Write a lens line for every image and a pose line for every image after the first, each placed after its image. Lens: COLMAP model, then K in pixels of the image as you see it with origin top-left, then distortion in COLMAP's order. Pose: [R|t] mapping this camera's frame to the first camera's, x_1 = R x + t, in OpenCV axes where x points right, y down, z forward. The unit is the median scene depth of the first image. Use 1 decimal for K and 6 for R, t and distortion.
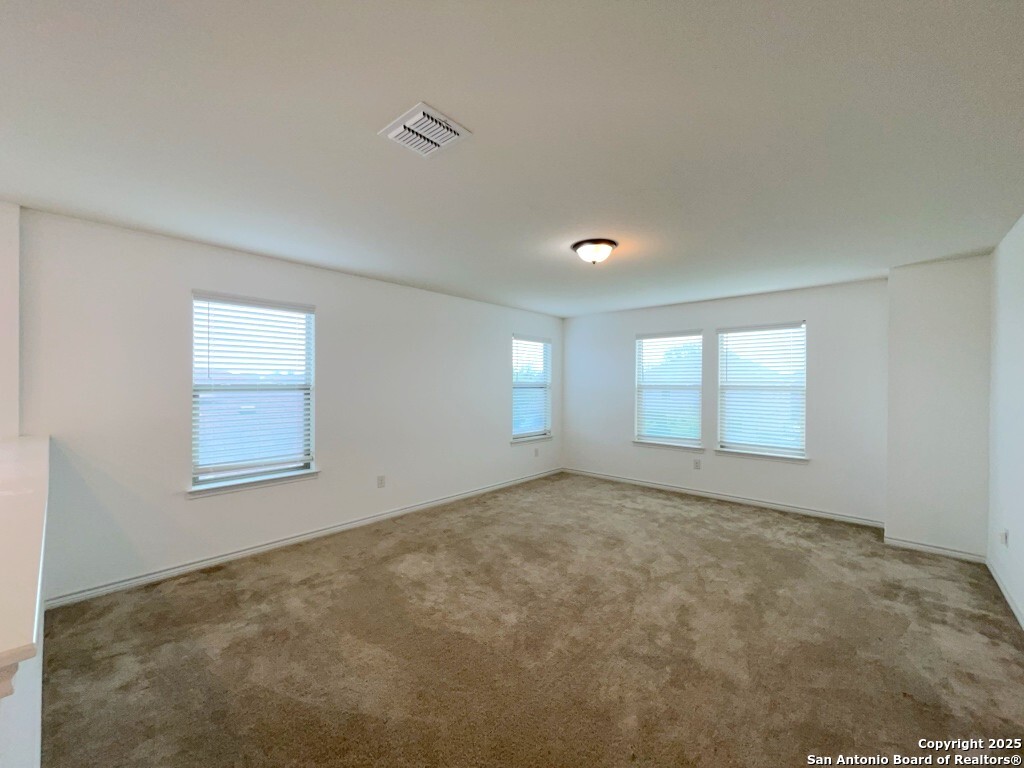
lens RADIAL K [[409.9, 0, 512.0], [0, 409.9, 384.0], [0, 0, 1]] dist [0.001166, 0.000070]
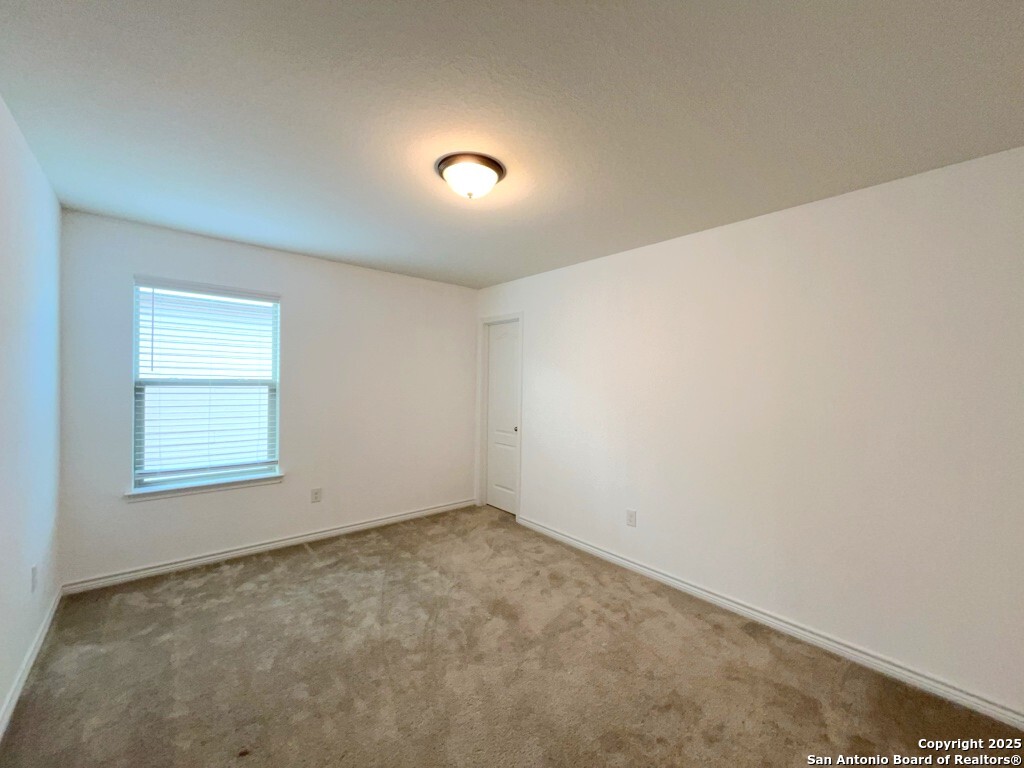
lens RADIAL K [[414.2, 0, 512.0], [0, 414.2, 384.0], [0, 0, 1]] dist [-0.001093, -0.000248]
pose [[0.992568, 0.013386, -0.120955, 0.168705], [-0.012898, 0.999905, 0.004813, -0.001486], [0.121008, -0.003217, 0.992646, 0.175990]]
